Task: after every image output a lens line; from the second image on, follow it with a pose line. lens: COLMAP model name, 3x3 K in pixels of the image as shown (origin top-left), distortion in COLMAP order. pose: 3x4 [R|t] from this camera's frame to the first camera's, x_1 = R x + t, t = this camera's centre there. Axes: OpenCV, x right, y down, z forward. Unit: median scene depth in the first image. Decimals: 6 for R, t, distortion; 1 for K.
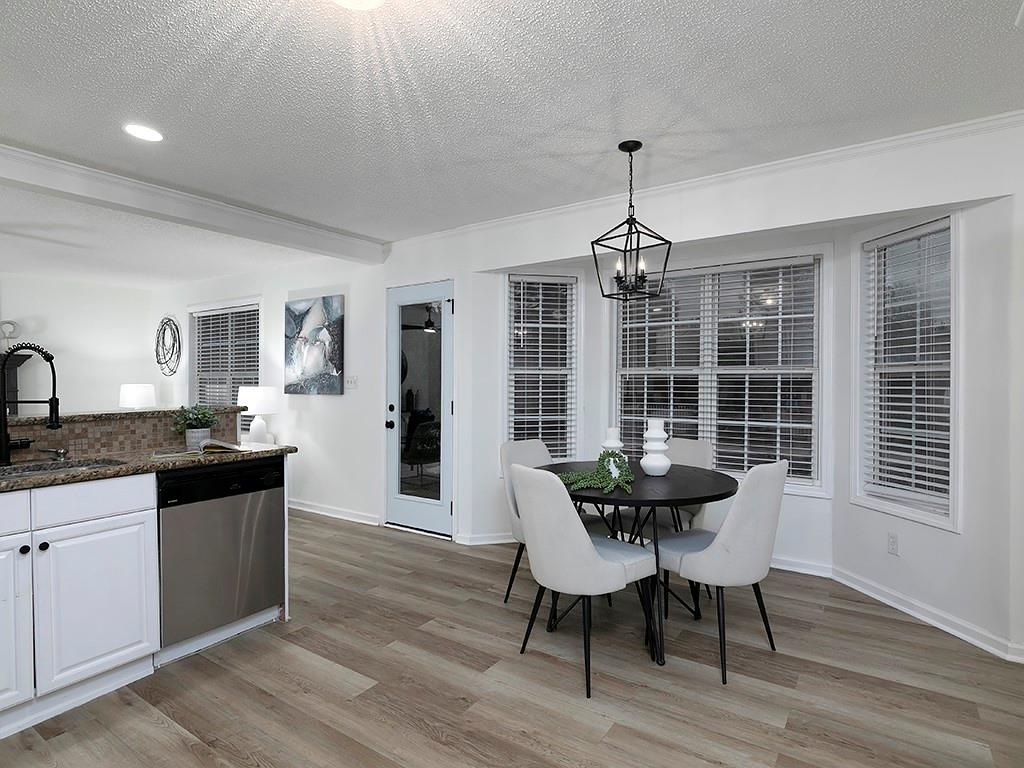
lens RADIAL K [[509.6, 0, 512.0], [0, 509.6, 384.0], [0, 0, 1]] dist [0.003436, 0.000903]
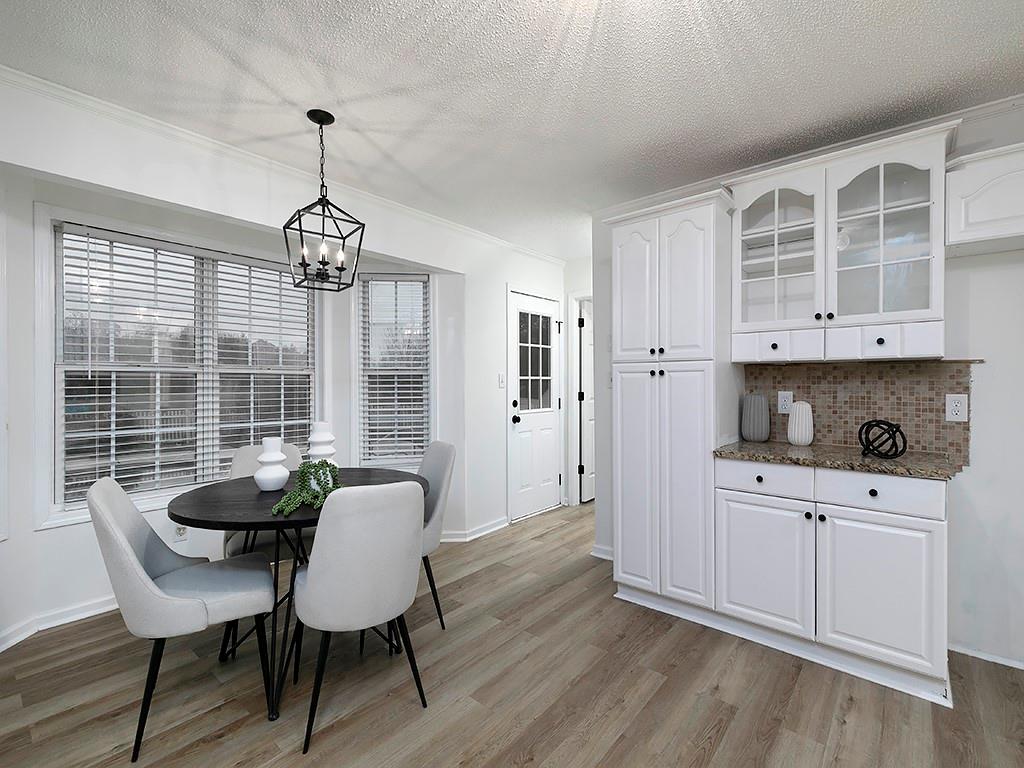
lens RADIAL K [[504.1, 0, 512.0], [0, 504.1, 384.0], [0, 0, 1]] dist [0.003159, 0.000572]
pose [[0.095934, -0.003658, 0.995381, -0.576742], [0.006434, 0.999975, 0.003055, 0.000253], [-0.995367, 0.006111, 0.095955, 0.544843]]
